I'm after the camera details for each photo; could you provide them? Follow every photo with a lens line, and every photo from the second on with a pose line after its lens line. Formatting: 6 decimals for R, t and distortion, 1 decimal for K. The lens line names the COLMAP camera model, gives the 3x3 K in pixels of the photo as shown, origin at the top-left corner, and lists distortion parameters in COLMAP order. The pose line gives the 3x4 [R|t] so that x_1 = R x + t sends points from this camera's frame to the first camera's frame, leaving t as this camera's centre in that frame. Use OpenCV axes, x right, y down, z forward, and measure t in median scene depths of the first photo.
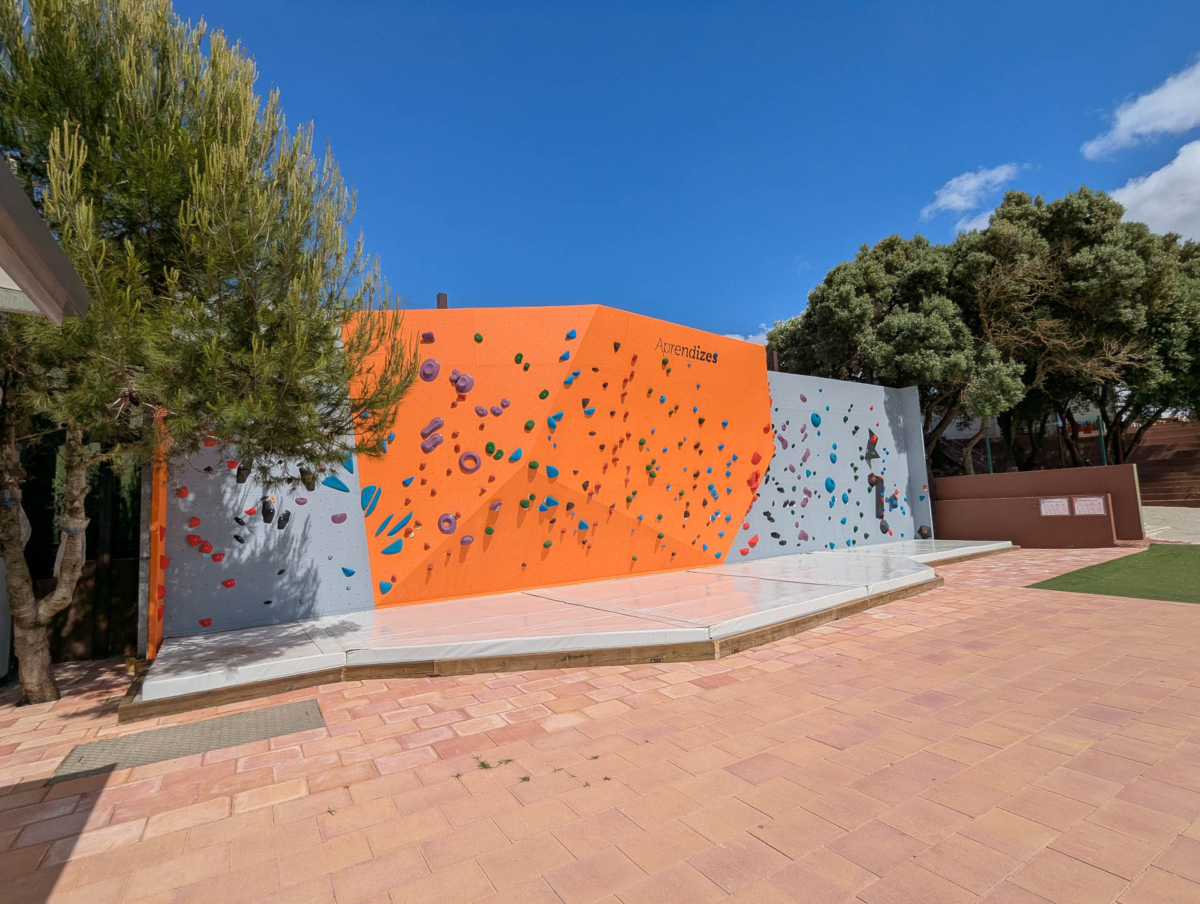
lens RADIAL K [[556.4, 0, 600.0], [0, 556.4, 452.0], [0, 0, 1]] dist [0.000726, 0.000153]
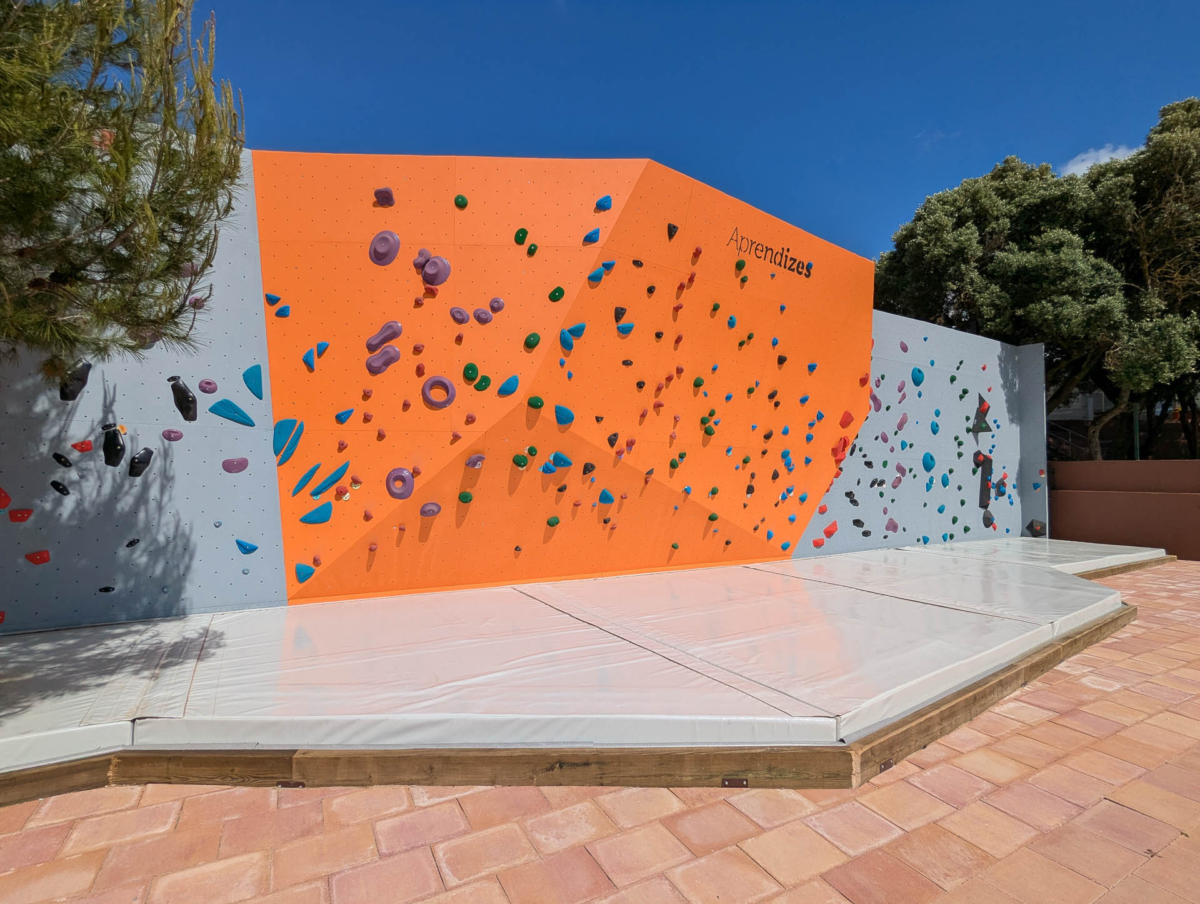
lens RADIAL K [[556.4, 0, 600.0], [0, 556.4, 452.0], [0, 0, 1]] dist [0.000726, 0.000153]
pose [[0.997101, 0.058121, -0.049105, -0.007559], [-0.054944, 0.996453, 0.063744, 0.033385], [0.052636, -0.060861, 0.996757, 0.324350]]
